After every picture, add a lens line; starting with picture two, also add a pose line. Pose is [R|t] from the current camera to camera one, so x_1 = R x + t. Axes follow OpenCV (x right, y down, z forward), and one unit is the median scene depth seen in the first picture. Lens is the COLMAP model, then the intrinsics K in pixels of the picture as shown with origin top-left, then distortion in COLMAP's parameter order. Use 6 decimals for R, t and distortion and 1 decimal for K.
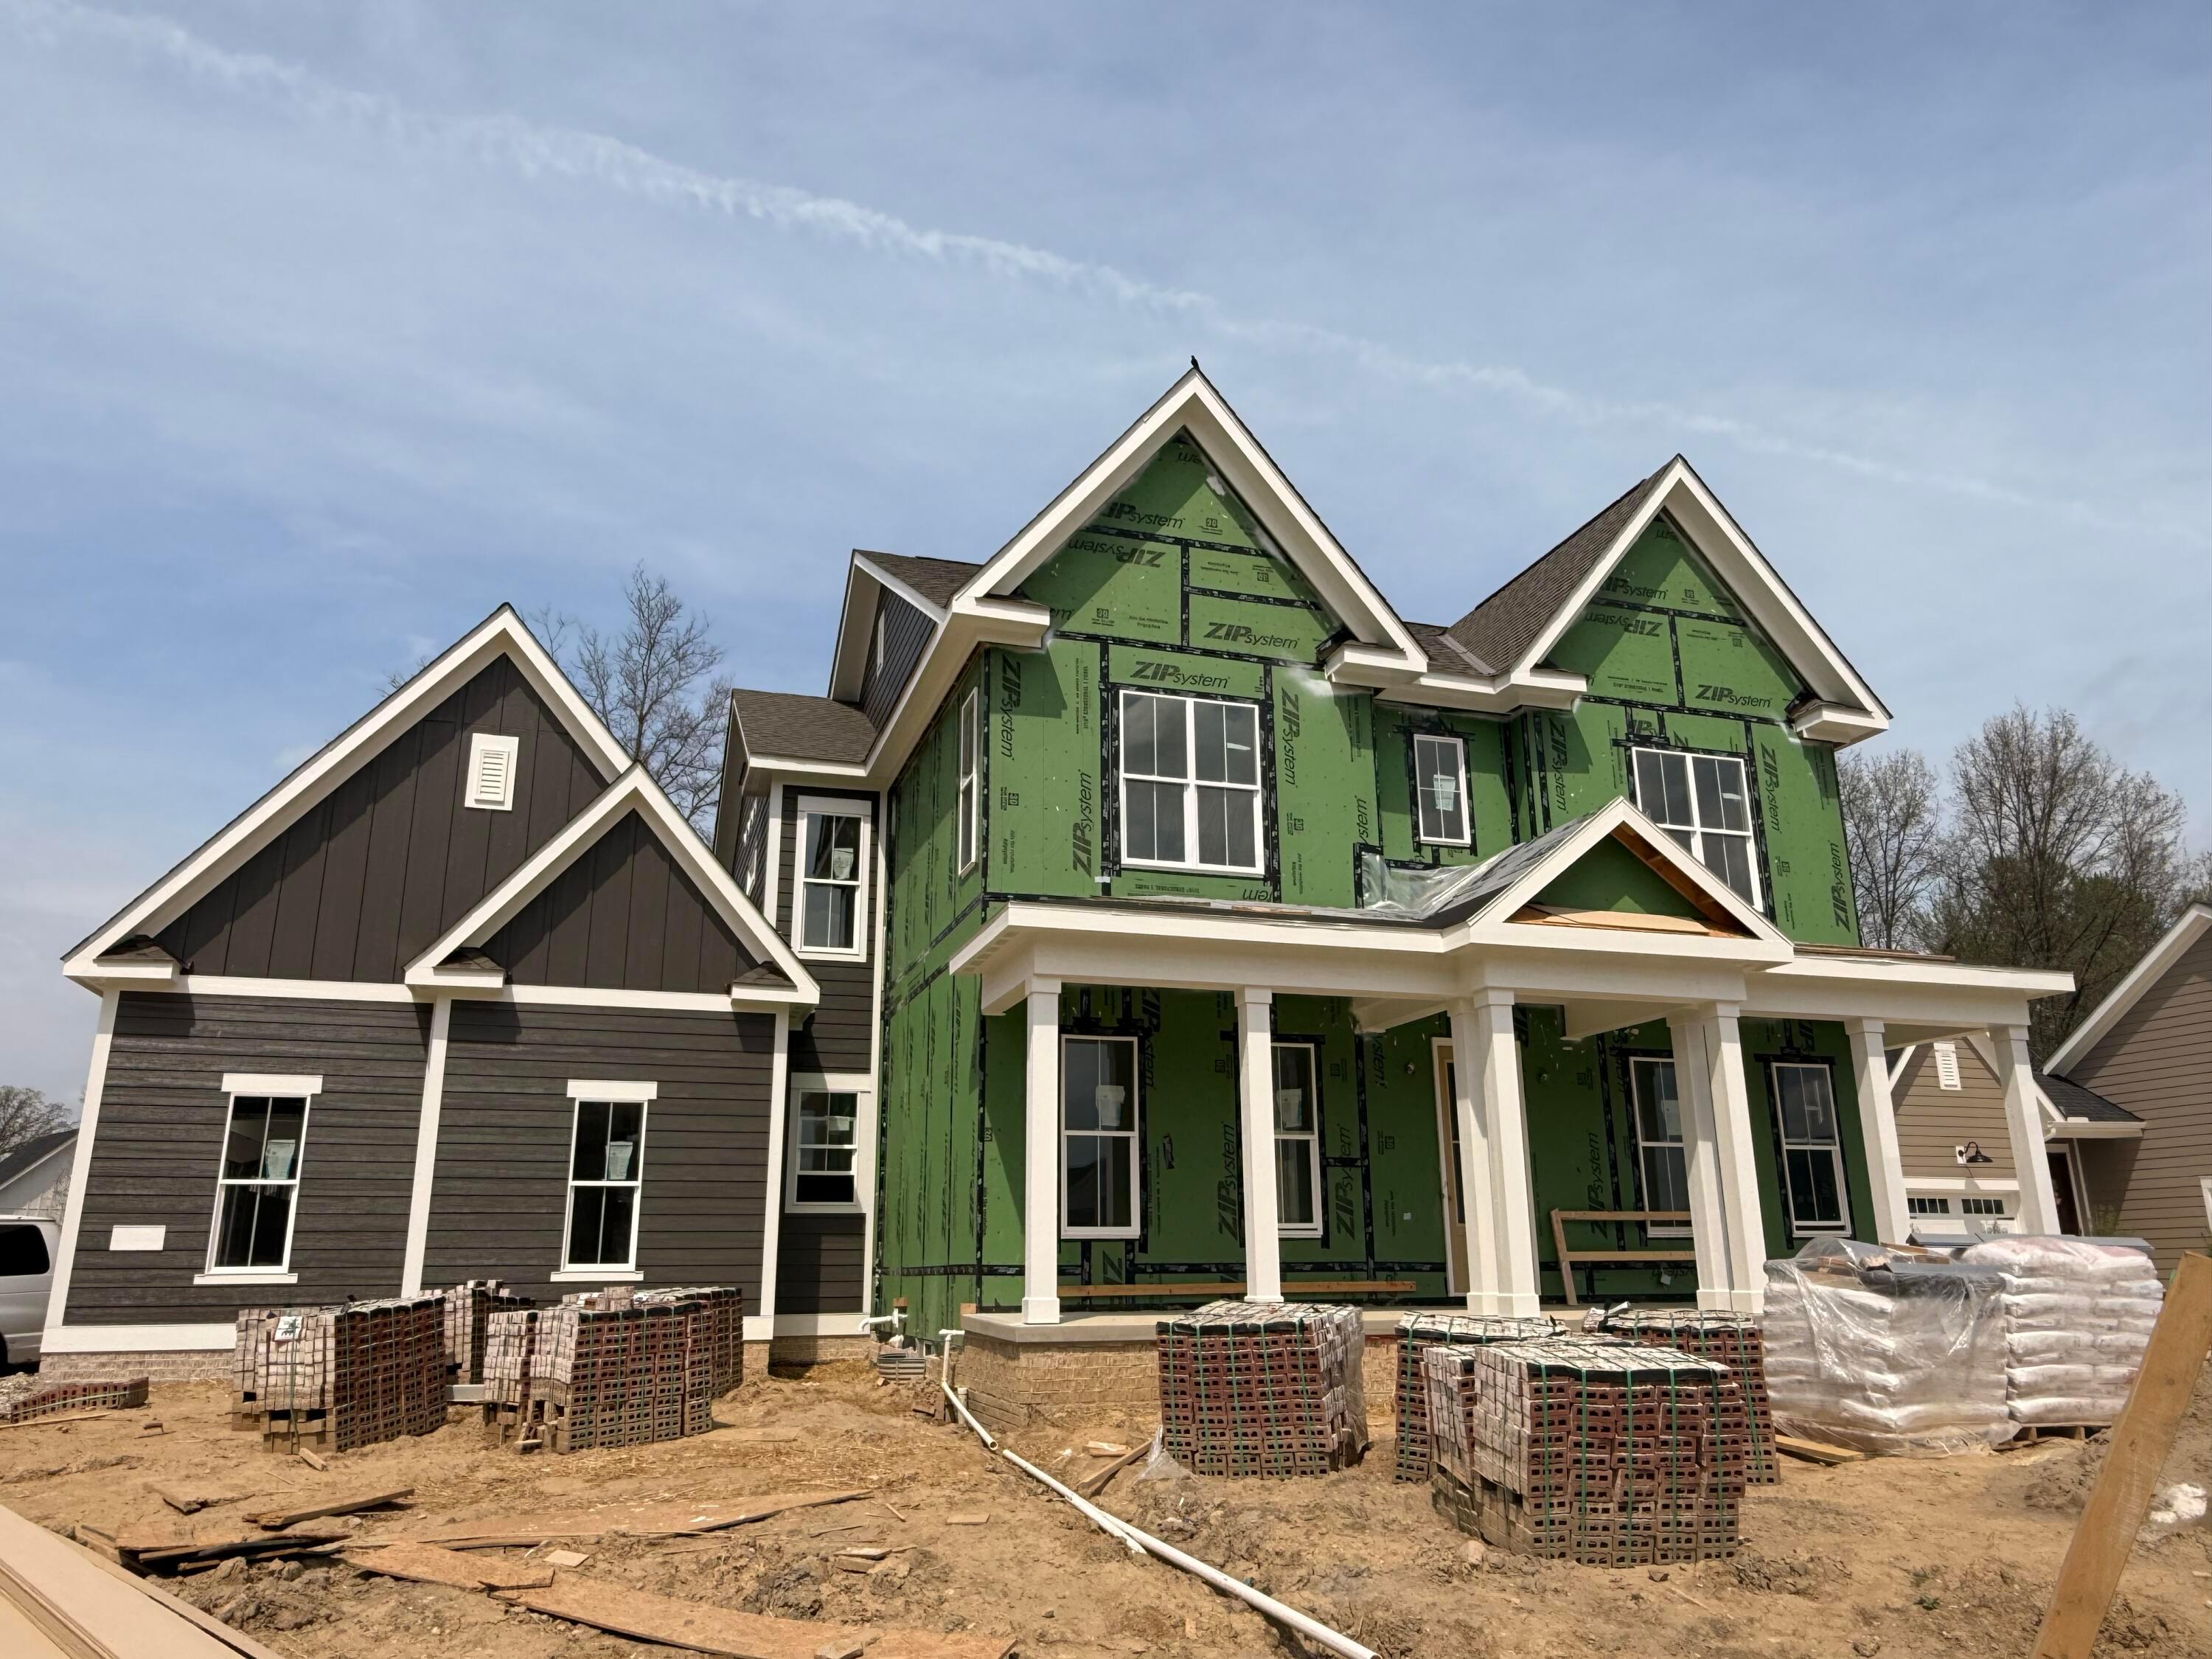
lens RADIAL K [[1483.8, 0, 1120.8], [0, 1483.8, 854.5], [0, 0, 1]] dist [-0.008519, 0.006635]
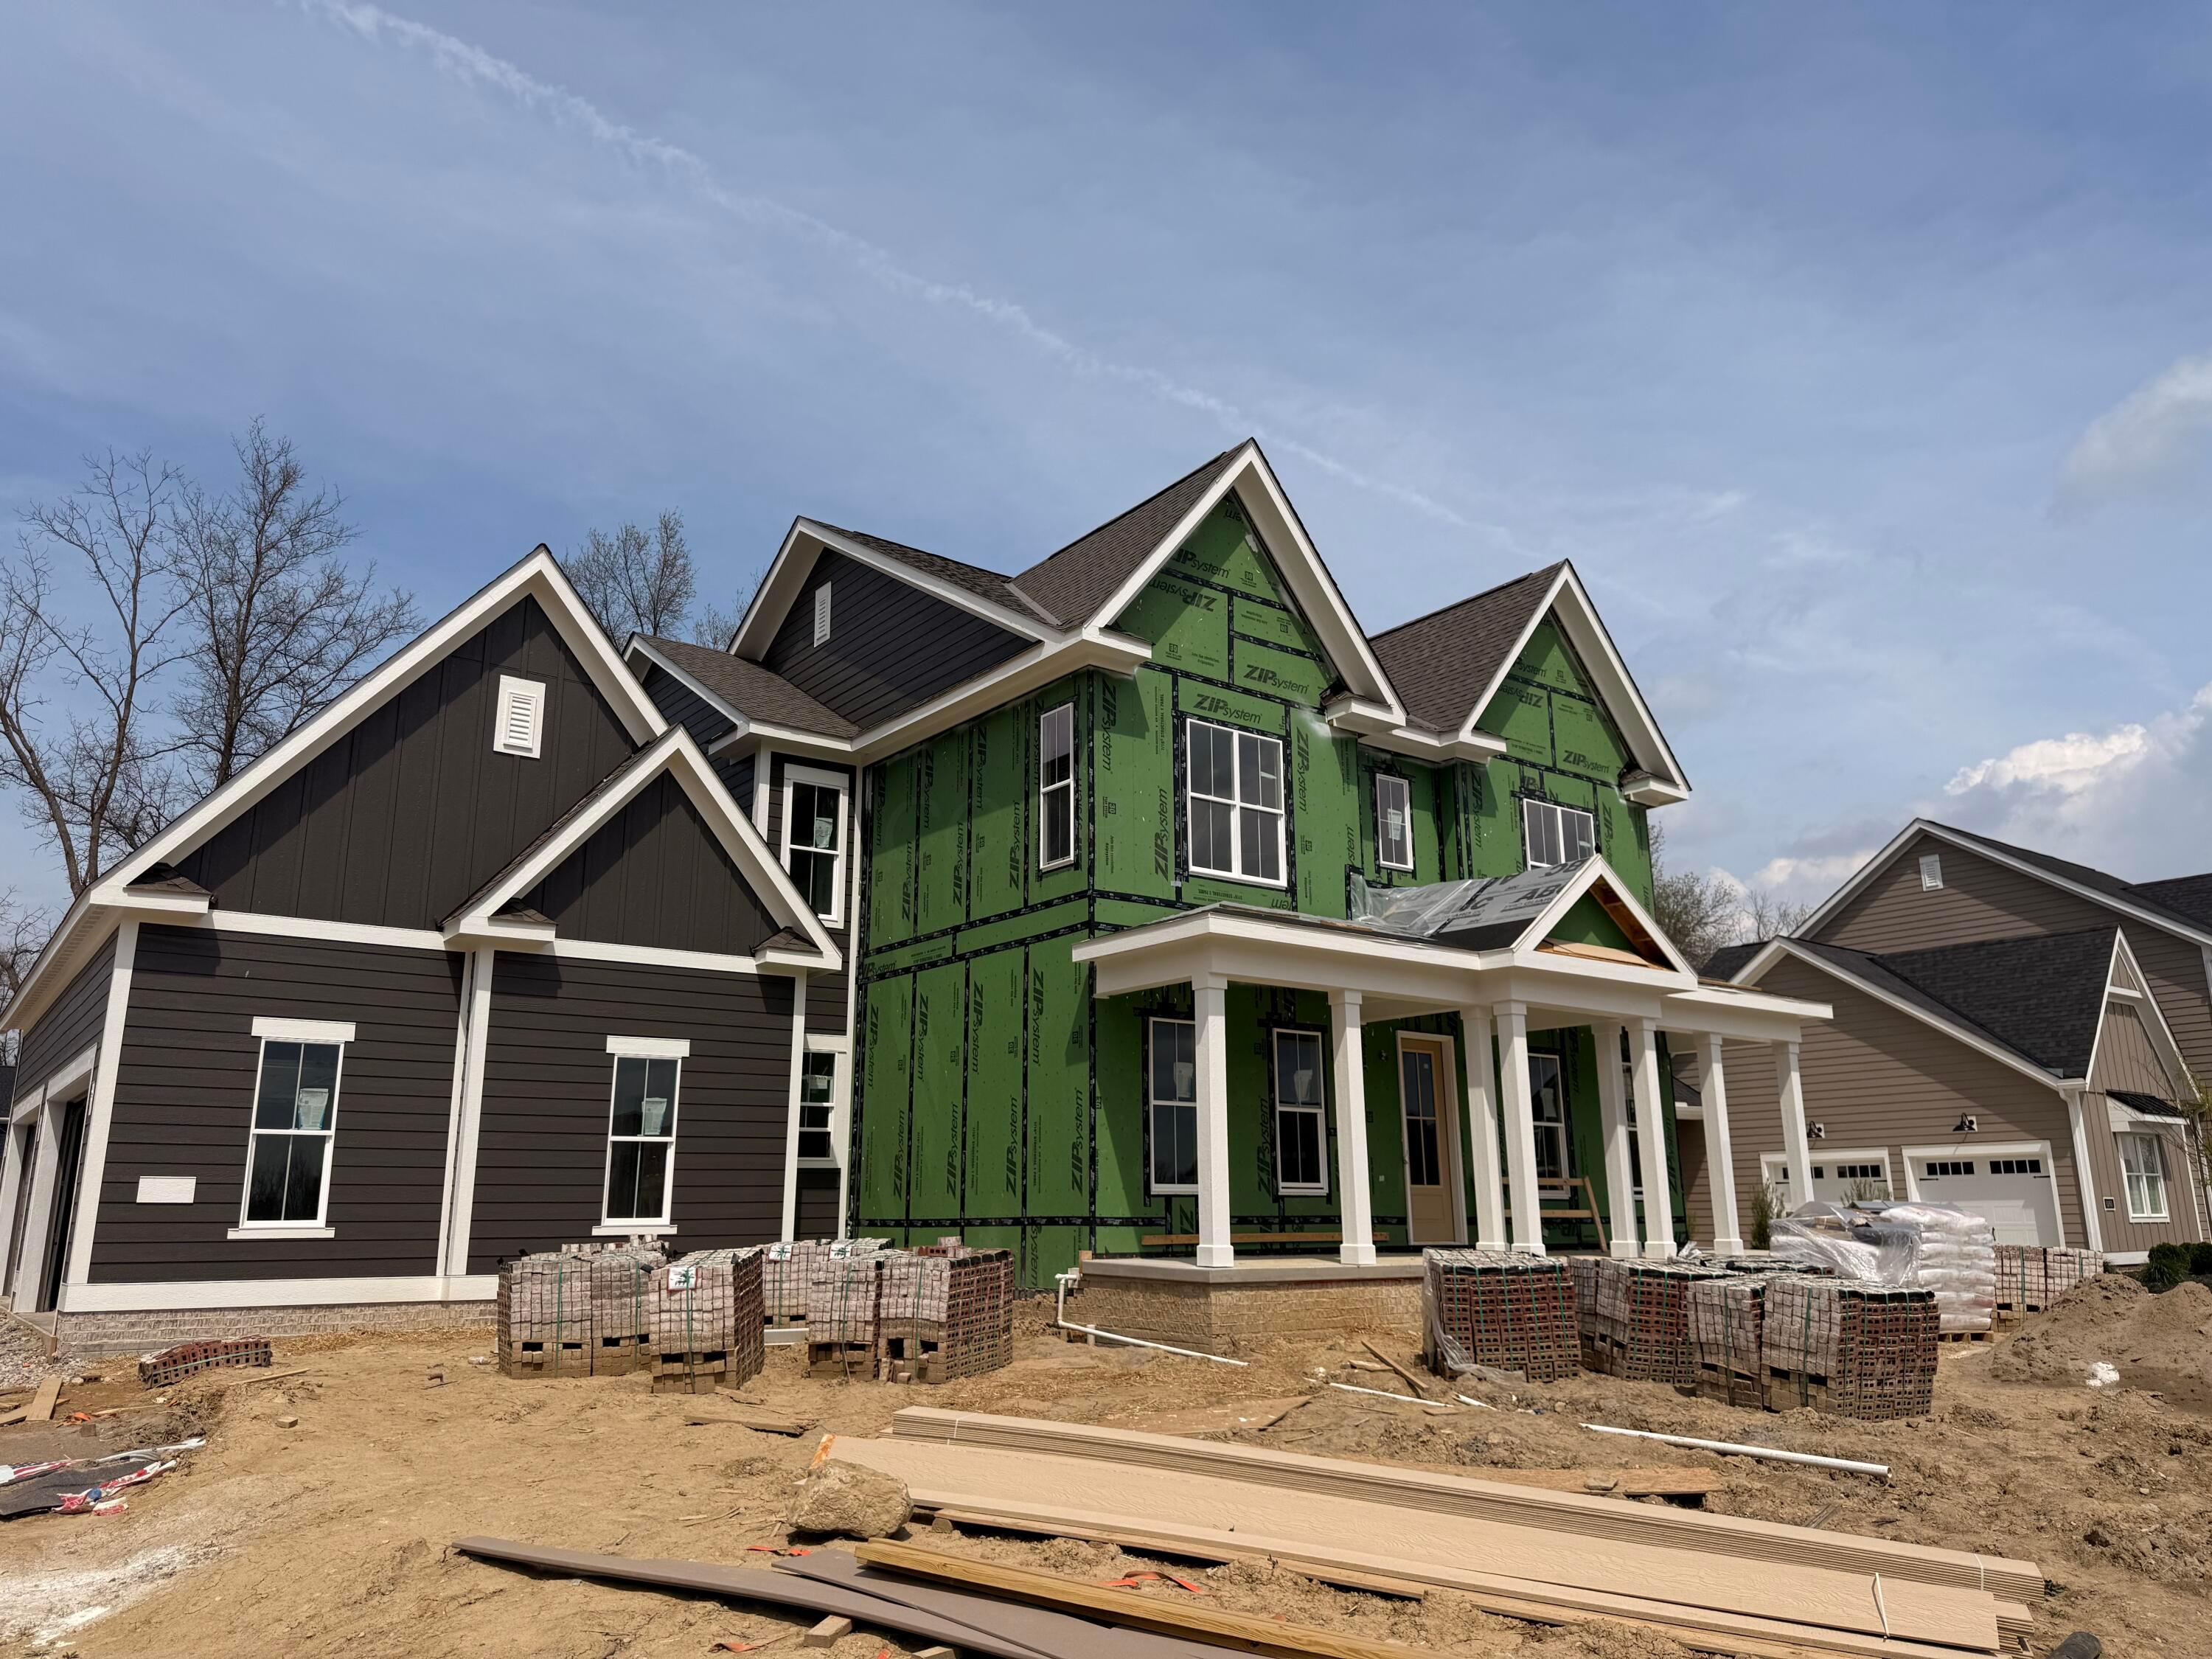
lens RADIAL K [[1518.1, 0, 1113.2], [0, 1518.1, 838.0], [0, 0, 1]] dist [0.117419, -0.197890]
pose [[0.943045, 0.082136, 0.322365, -0.412566], [-0.091256, 0.995739, 0.013256, -0.027946], [-0.319903, -0.041919, 0.946523, -0.096694]]
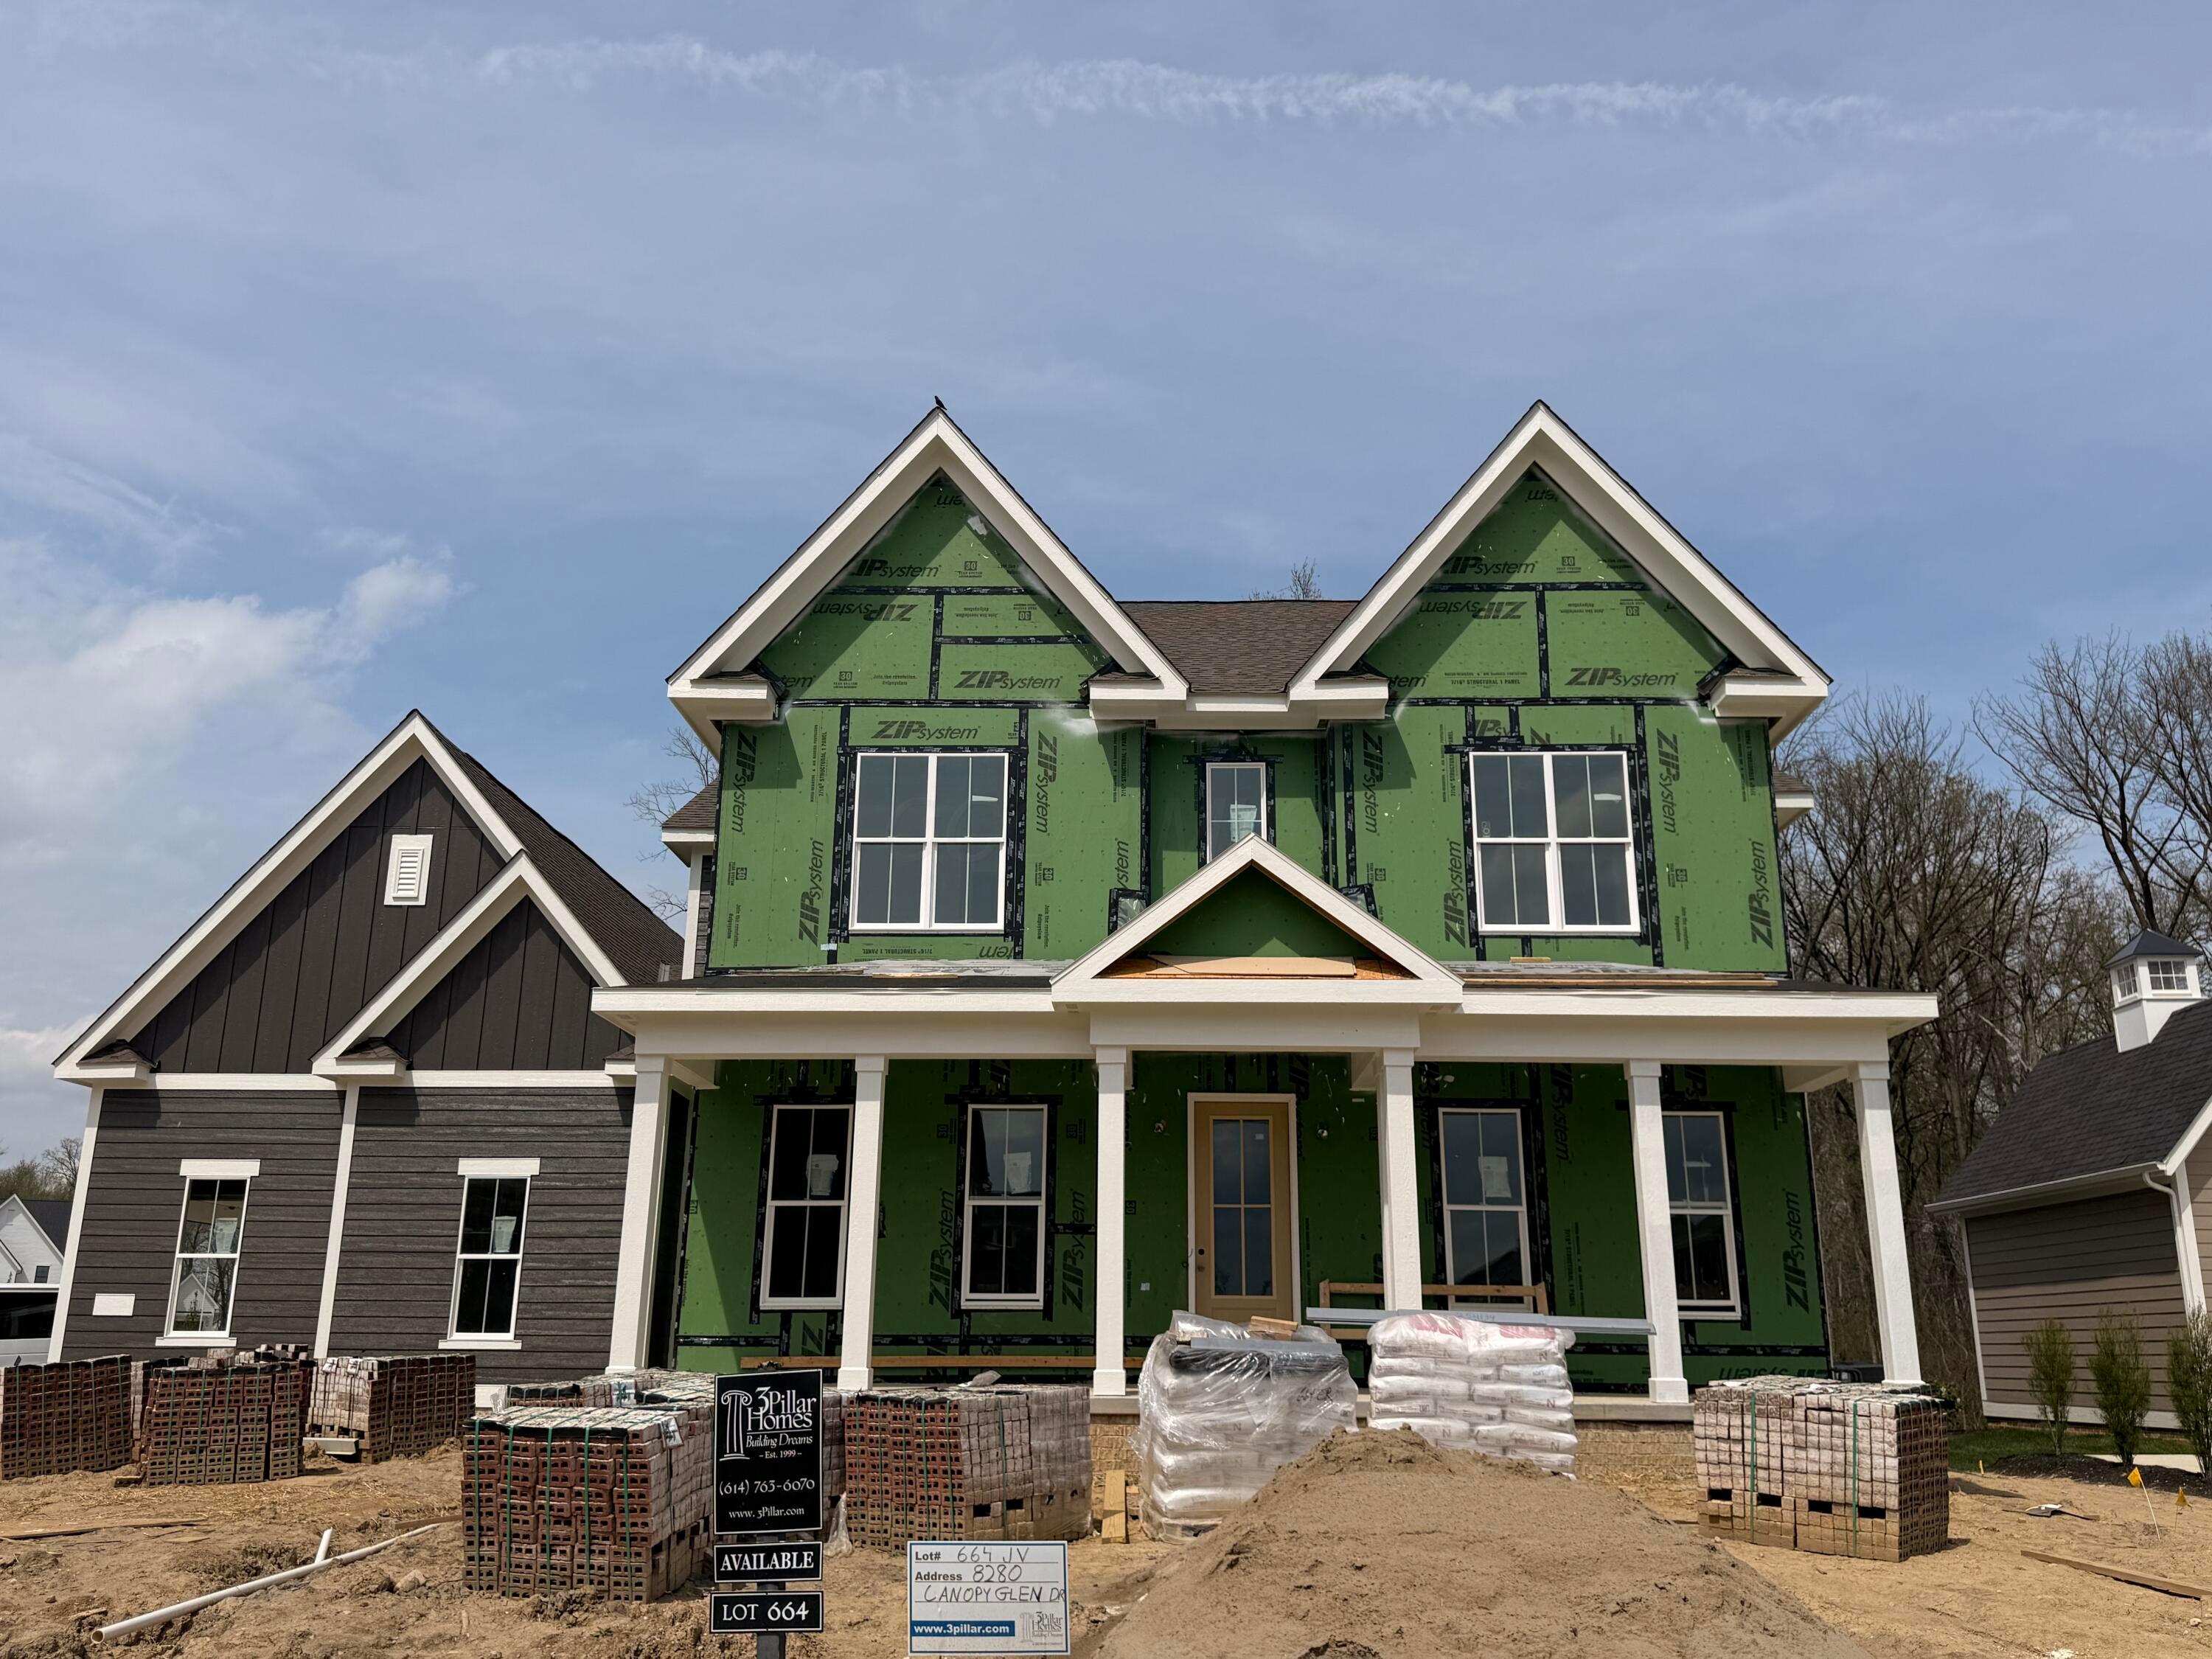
lens RADIAL K [[1768.3, 0, 1137.4], [0, 1768.3, 843.5], [0, 0, 1]] dist [0.132104, -0.234843]
pose [[0.945122, -0.073826, -0.318267, 0.531887], [0.072266, 0.997245, -0.016721, -0.016544], [0.318625, -0.007197, 0.947854, -0.064270]]
